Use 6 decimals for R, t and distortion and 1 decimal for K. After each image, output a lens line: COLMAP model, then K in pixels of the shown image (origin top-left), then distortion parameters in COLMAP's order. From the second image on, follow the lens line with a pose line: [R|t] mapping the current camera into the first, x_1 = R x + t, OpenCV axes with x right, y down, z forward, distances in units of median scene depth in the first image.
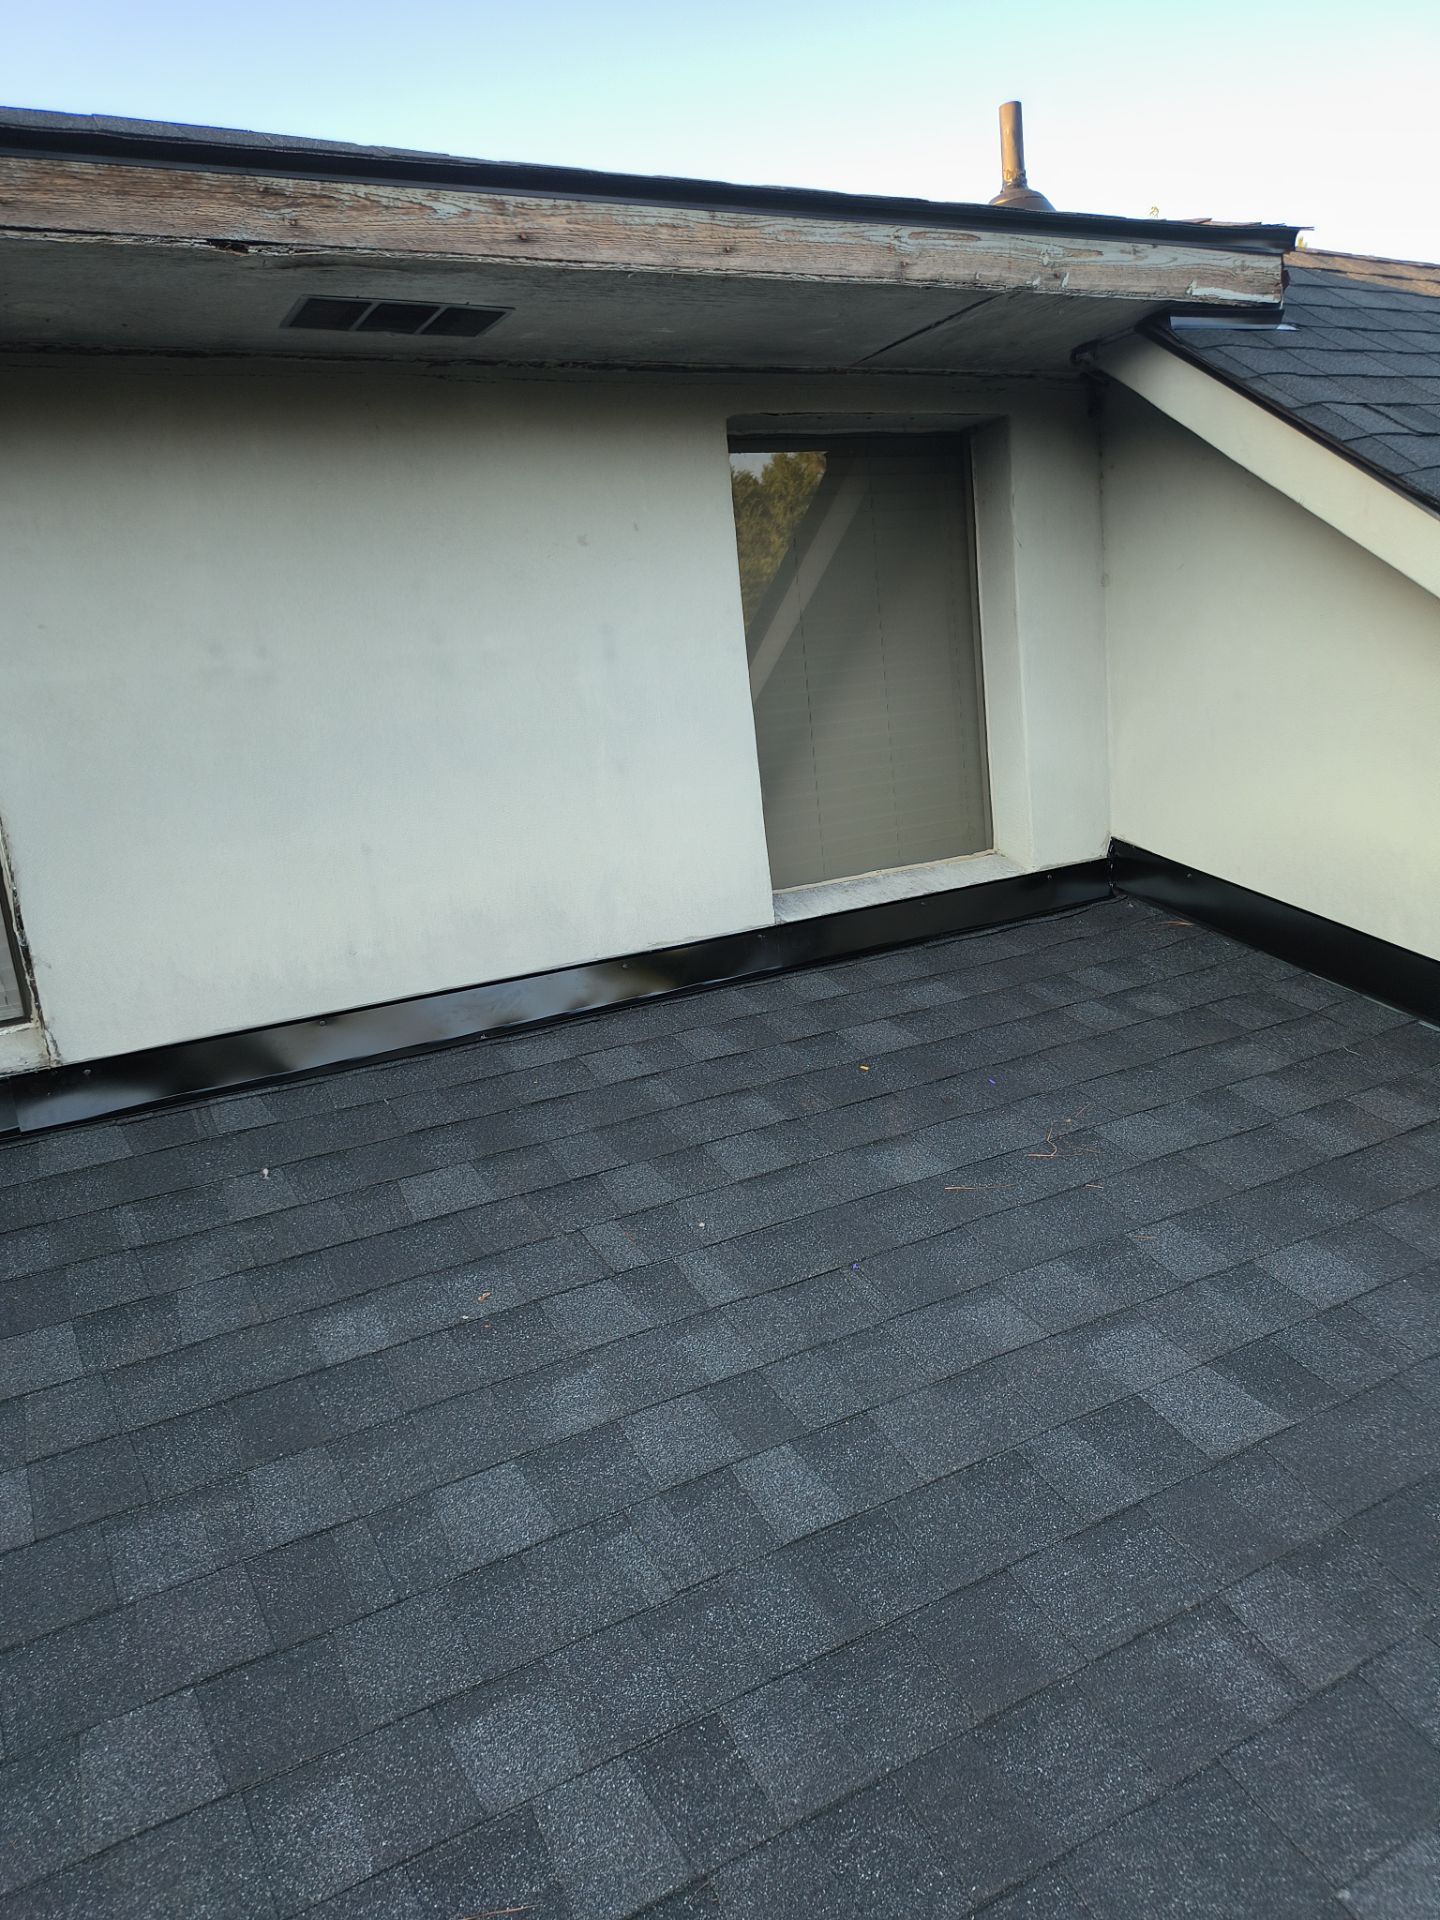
lens RADIAL K [[1380.2, 0, 720.0], [0, 1380.2, 960.0], [0, 0, 1]] dist [0.087316, -0.095068]
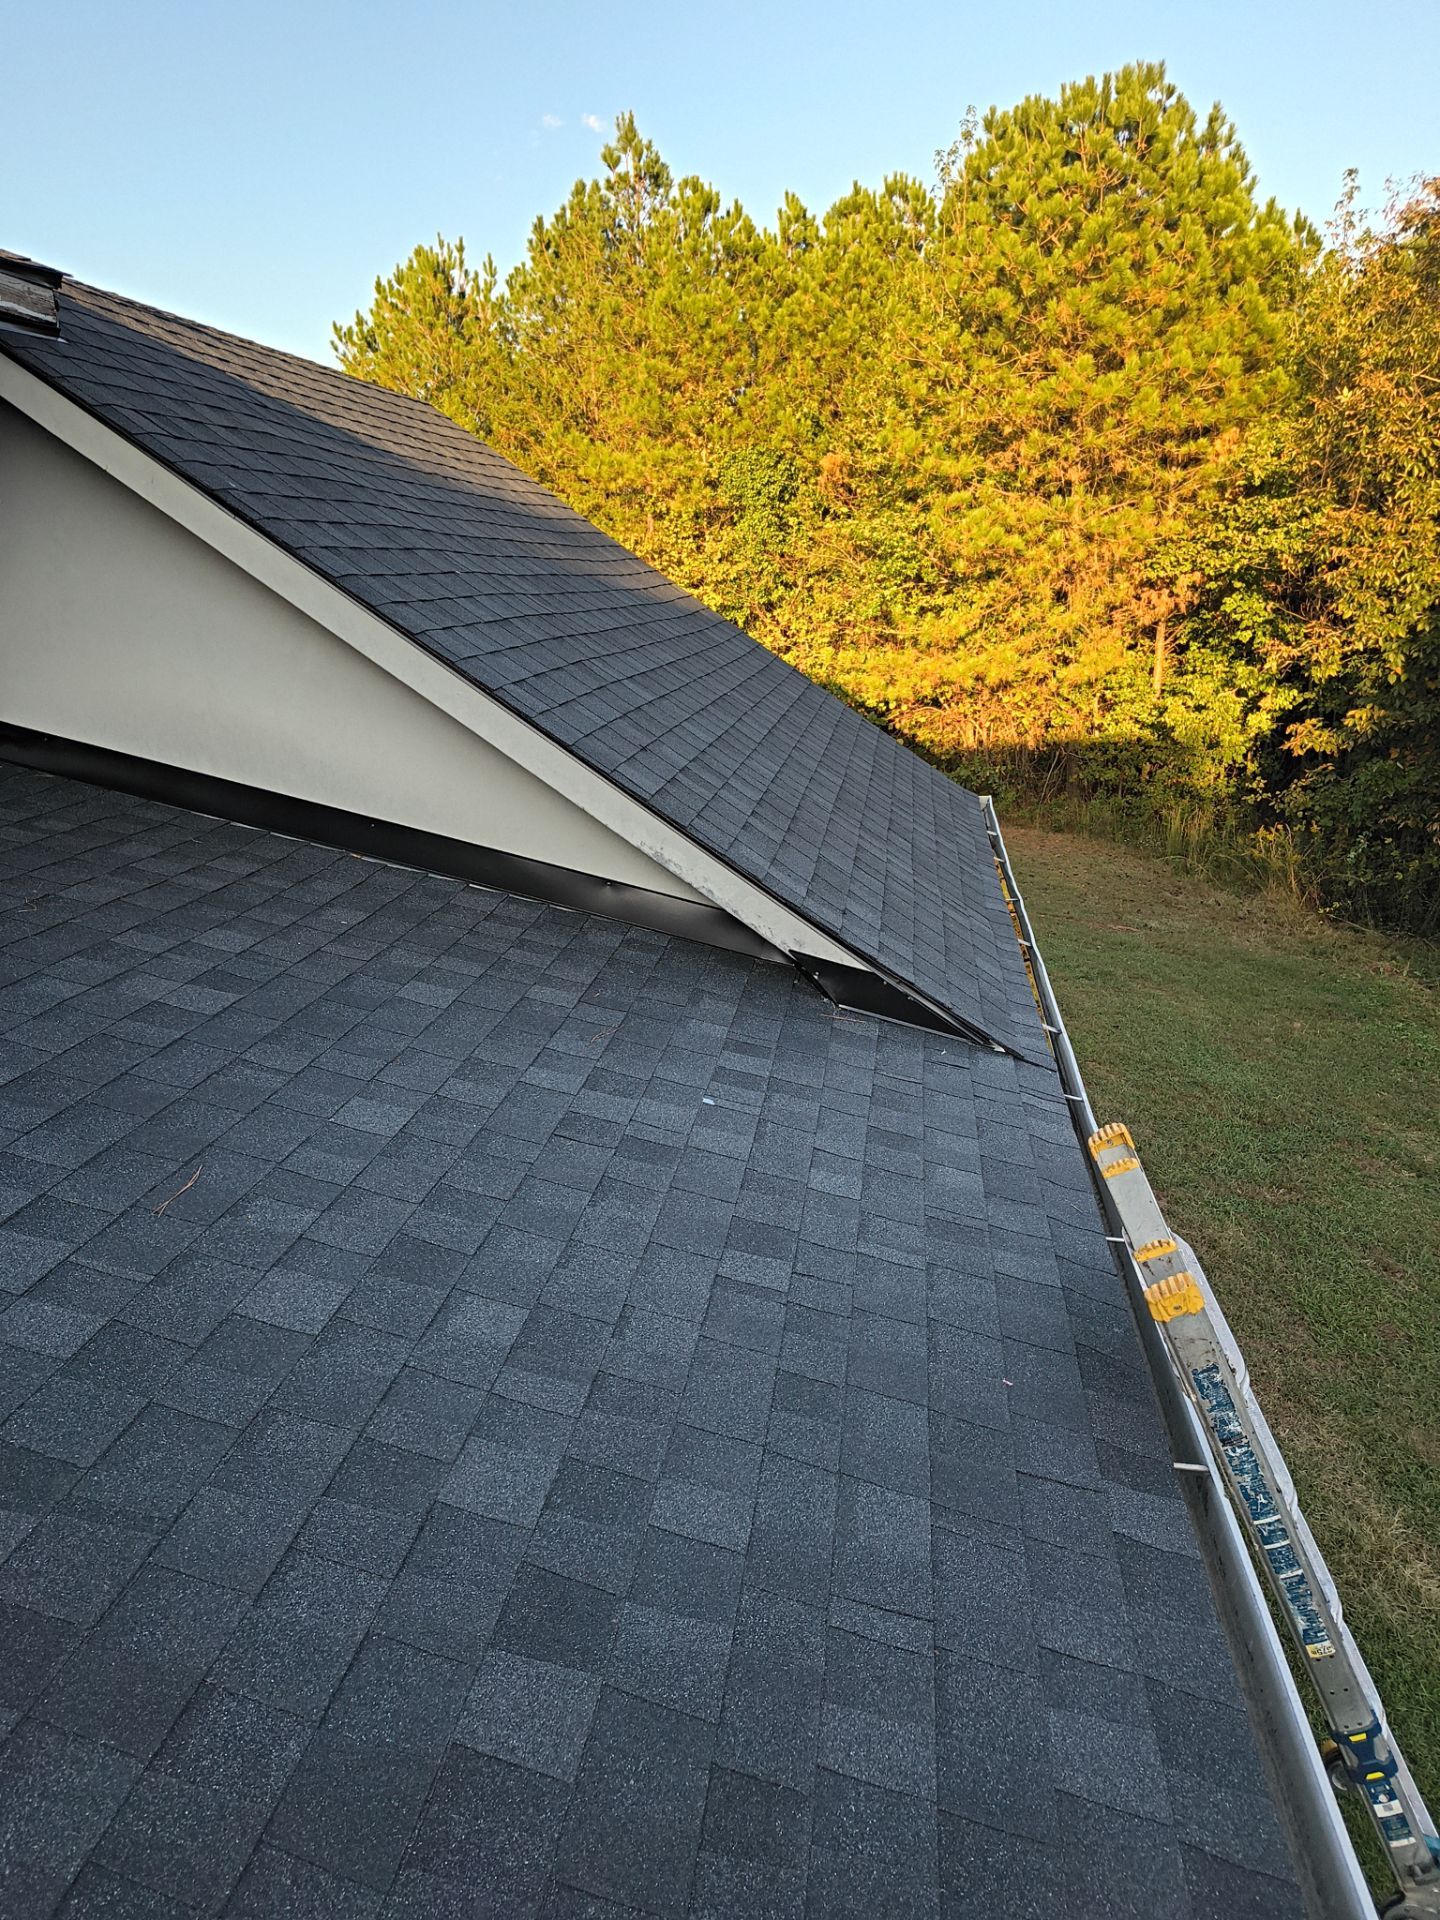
lens RADIAL K [[1368.6, 0, 752.7], [0, 1368.6, 1019.3], [0, 0, 1]] dist [0.086570, -0.091618]
pose [[0.609746, -0.169614, 0.774235, -0.403663], [0.119461, 0.985342, 0.121781, 0.148933], [-0.783542, 0.018235, 0.621071, -0.440317]]
